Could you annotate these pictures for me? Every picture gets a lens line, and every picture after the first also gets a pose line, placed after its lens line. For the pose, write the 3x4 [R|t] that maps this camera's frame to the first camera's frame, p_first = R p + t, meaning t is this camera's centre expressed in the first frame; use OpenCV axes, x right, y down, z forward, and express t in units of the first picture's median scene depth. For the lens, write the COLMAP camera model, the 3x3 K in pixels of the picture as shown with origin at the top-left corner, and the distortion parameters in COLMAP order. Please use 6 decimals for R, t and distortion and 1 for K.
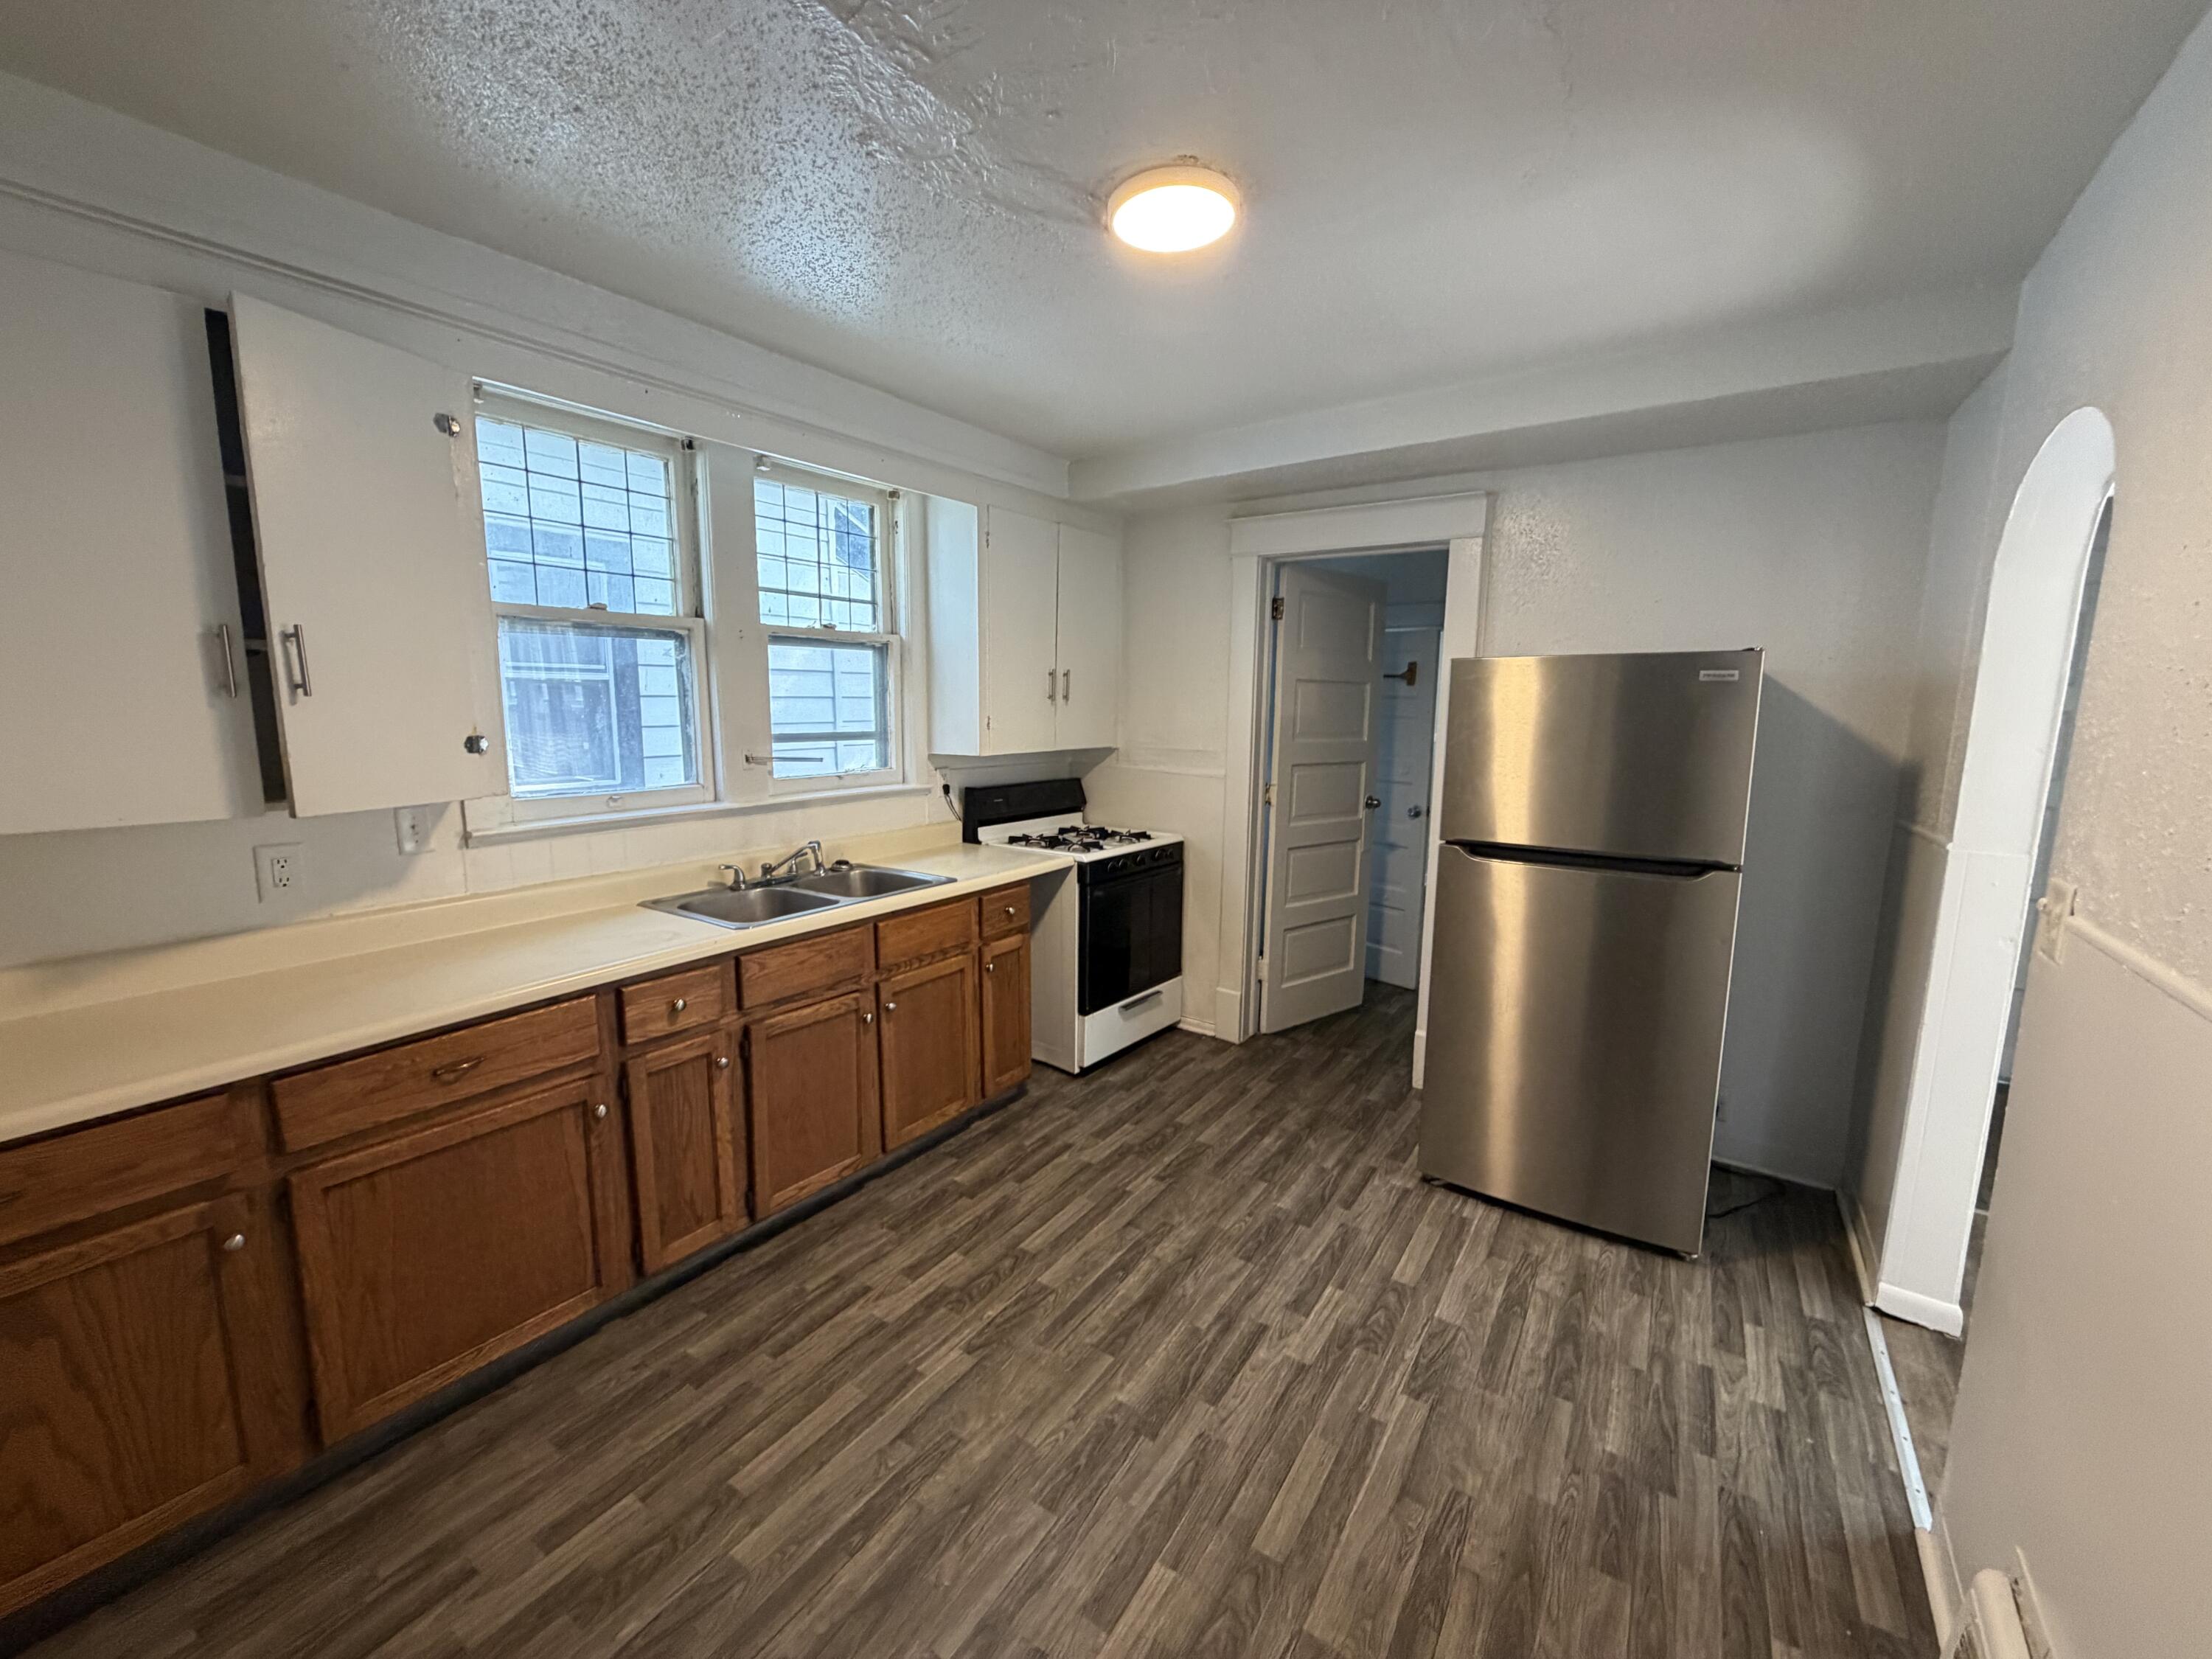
lens RADIAL K [[888.8, 0, 1108.6], [0, 888.8, 833.1], [0, 0, 1]] dist [-0.001880, -0.000487]
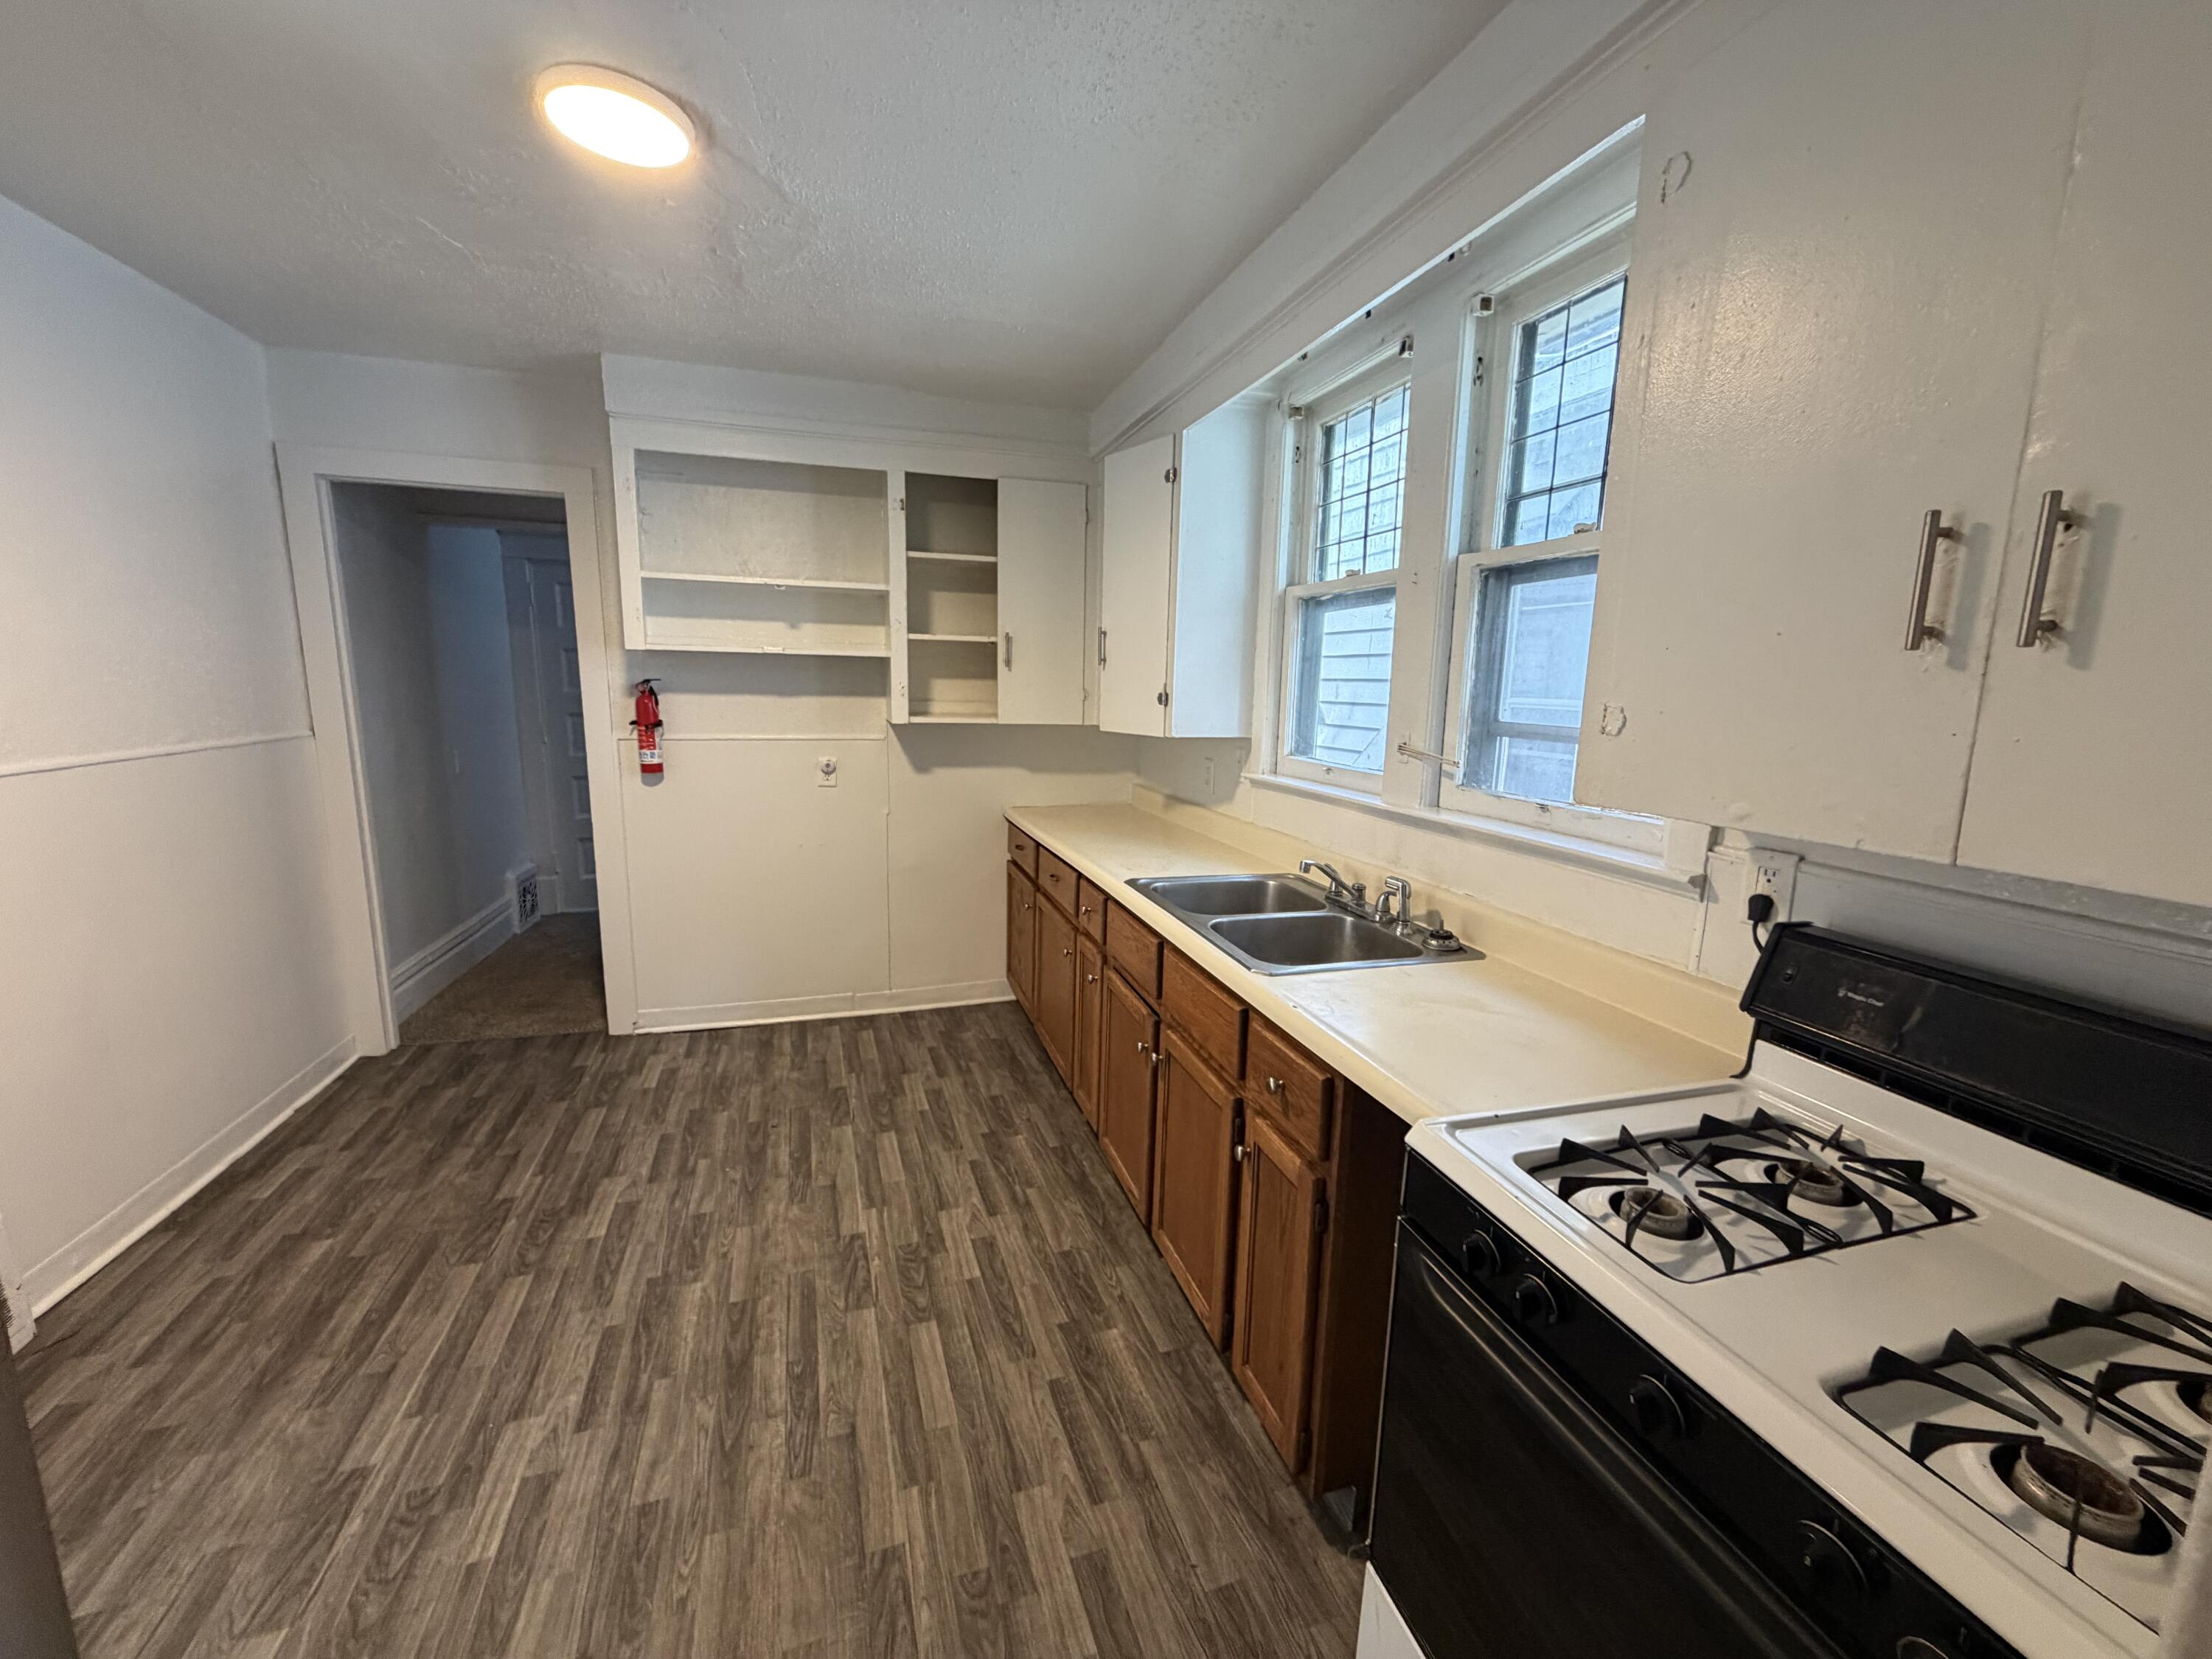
lens RADIAL K [[888.8, 0, 1105.3], [0, 888.8, 830.1], [0, 0, 1]] dist [-0.001880, -0.000487]
pose [[-0.617925, 0.105315, -0.779152, 0.446664], [-0.147001, 0.958038, 0.246078, -0.218612], [0.772373, 0.266594, -0.576514, 1.675716]]
